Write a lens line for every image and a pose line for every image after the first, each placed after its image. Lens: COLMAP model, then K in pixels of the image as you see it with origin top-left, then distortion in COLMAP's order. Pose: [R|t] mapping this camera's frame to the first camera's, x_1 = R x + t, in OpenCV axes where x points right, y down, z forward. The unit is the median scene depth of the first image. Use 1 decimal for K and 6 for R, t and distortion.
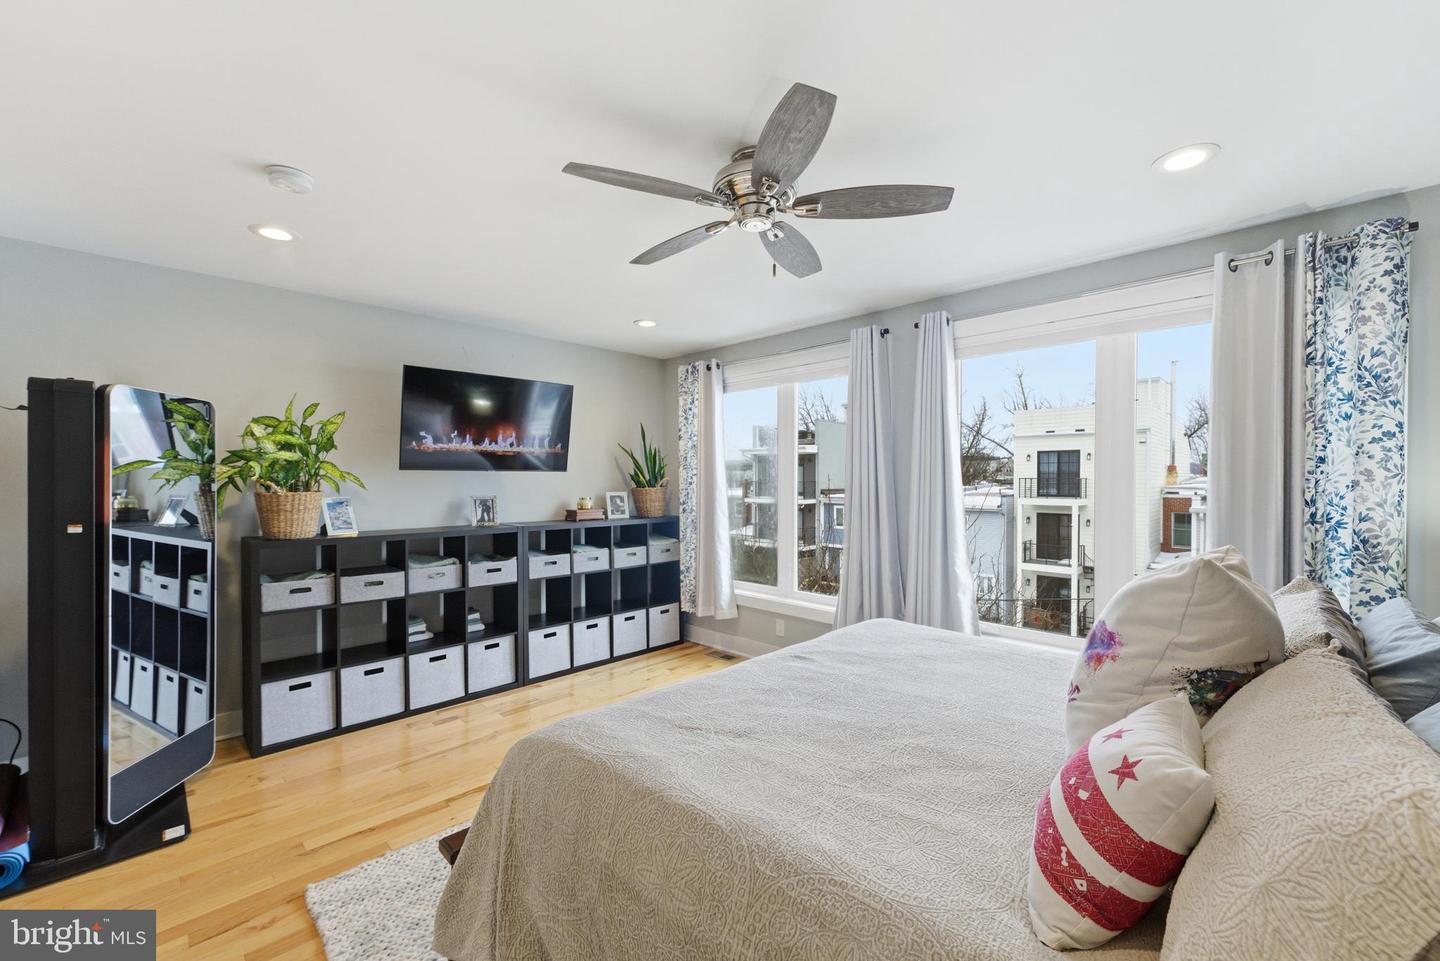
lens RADIAL K [[591.1, 0, 727.0], [0, 591.1, 481.4], [0, 0, 1]] dist [-0.002373, 0.000221]
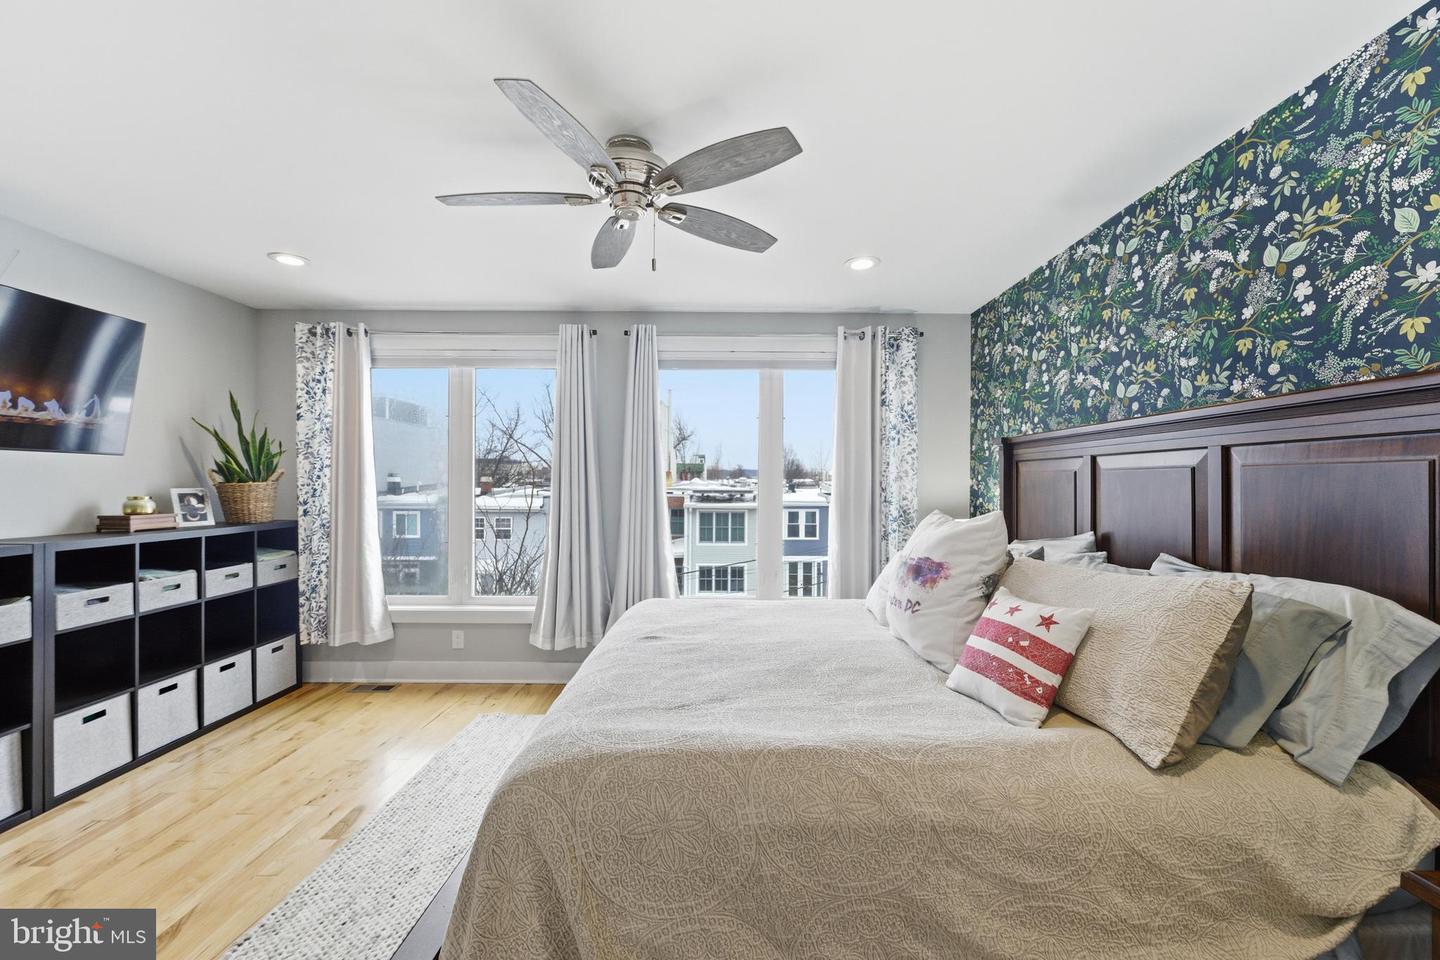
lens RADIAL K [[591.1, 0, 727.0], [0, 591.1, 480.9], [0, 0, 1]] dist [-0.002373, 0.000221]
pose [[0.701389, 0.008025, 0.712734, -0.251939], [-0.003099, 0.999962, -0.008209, 0.013682], [-0.712772, 0.003549, 0.701386, 0.080341]]
